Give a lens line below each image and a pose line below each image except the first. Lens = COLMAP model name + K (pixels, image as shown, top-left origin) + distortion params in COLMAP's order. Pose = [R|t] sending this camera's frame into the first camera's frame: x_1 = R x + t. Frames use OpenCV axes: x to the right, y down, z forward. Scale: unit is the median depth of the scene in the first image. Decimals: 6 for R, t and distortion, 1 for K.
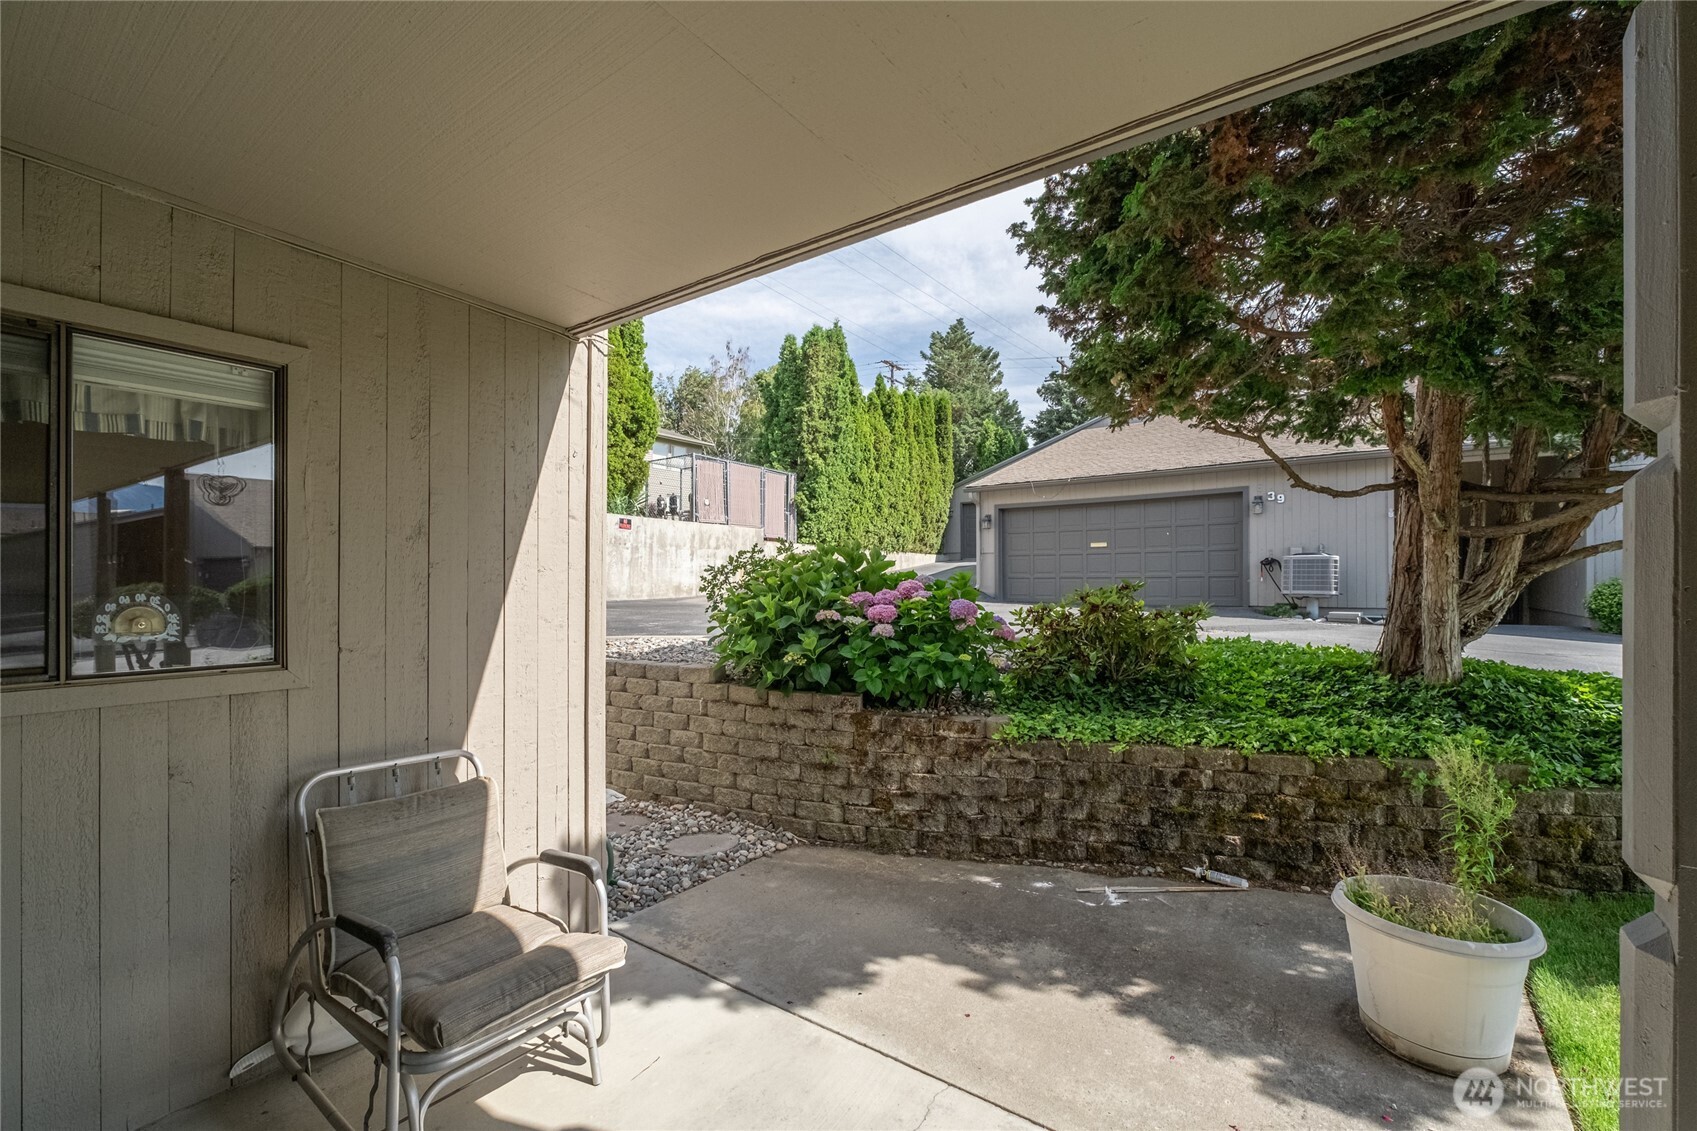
lens RADIAL K [[749.8, 0, 846.1], [0, 749.8, 582.2], [0, 0, 1]] dist [-0.000486, -0.000029]
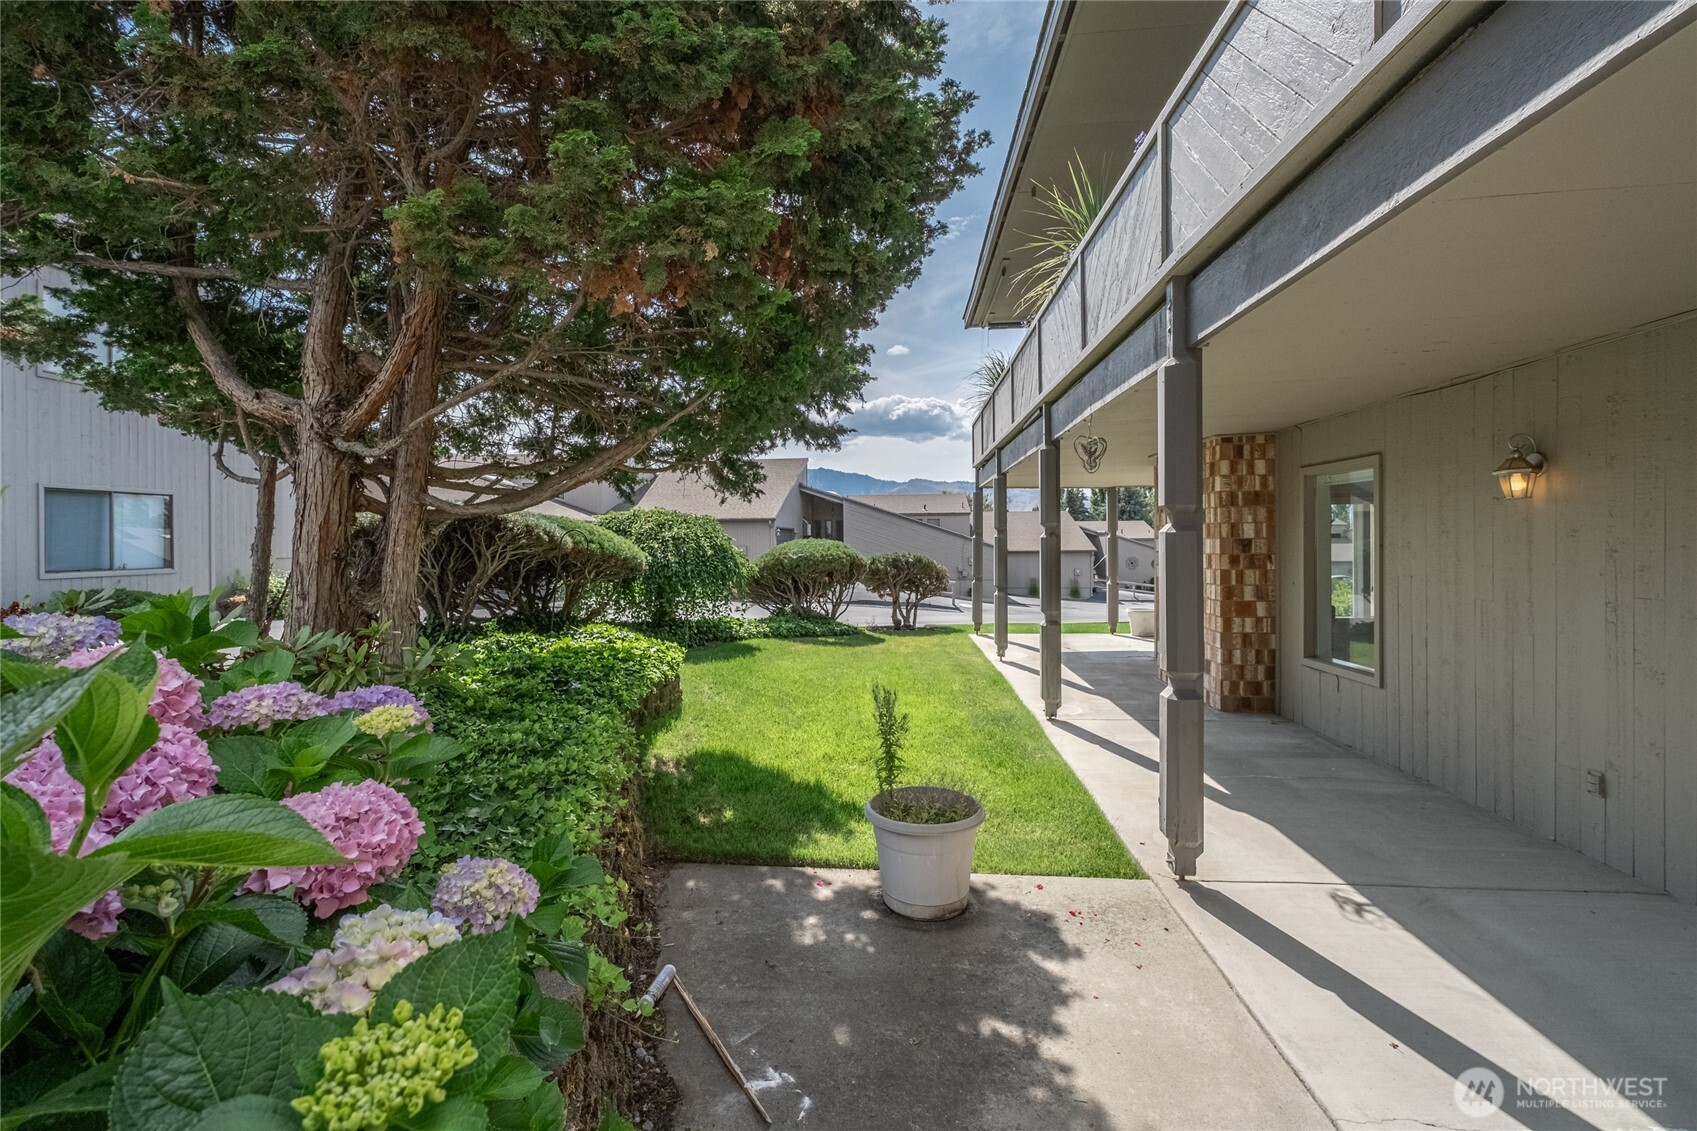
lens RADIAL K [[736.5, 0, 839.7], [0, 736.5, 542.8], [0, 0, 1]] dist [0.007661, -0.000055]
pose [[-0.522812, 0.002593, 0.852444, -0.201795], [0.005211, 0.999986, 0.000154, -0.035254], [-0.852432, 0.004522, -0.522819, 1.214471]]
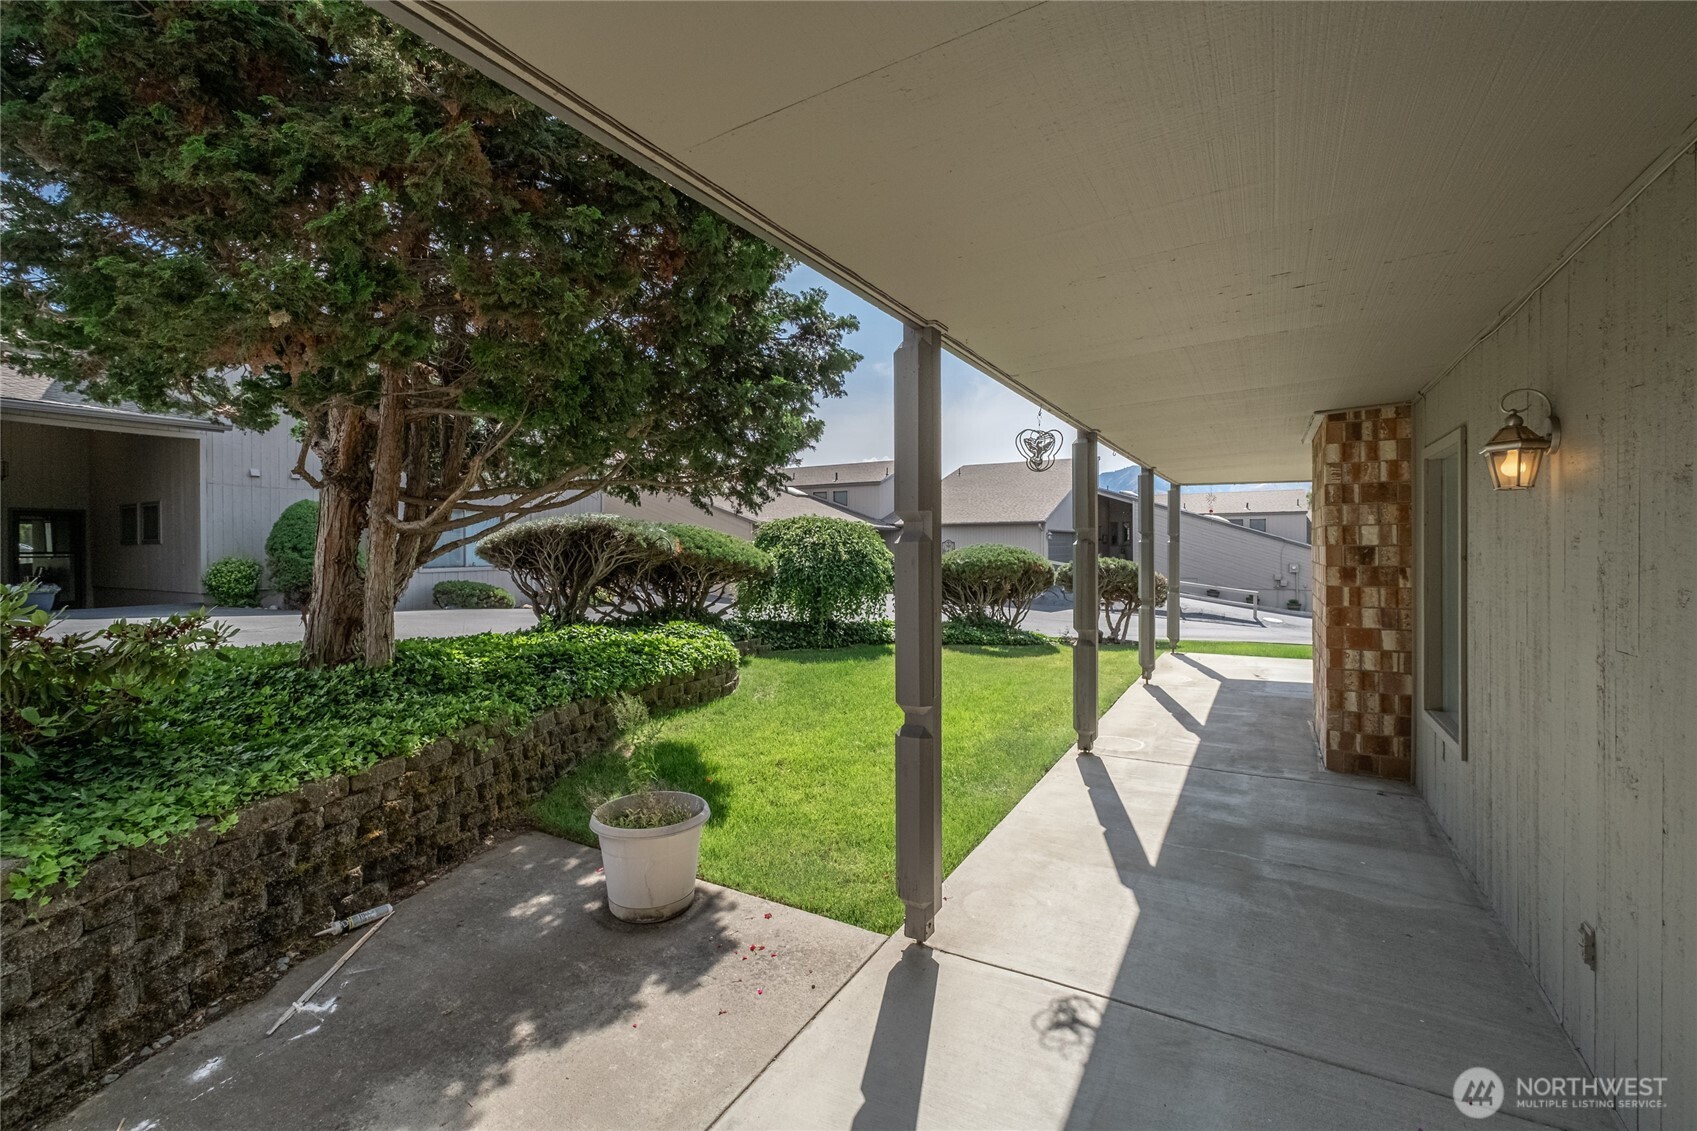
lens RADIAL K [[727.7, 0, 852.4], [0, 727.7, 552.7], [0, 0, 1]] dist [0.000986, 0.000353]
pose [[-0.113722, -0.007099, 0.993487, -0.413316], [0.004172, 0.999962, 0.007623, -0.041926], [-0.993504, 0.005012, -0.113688, 0.510913]]
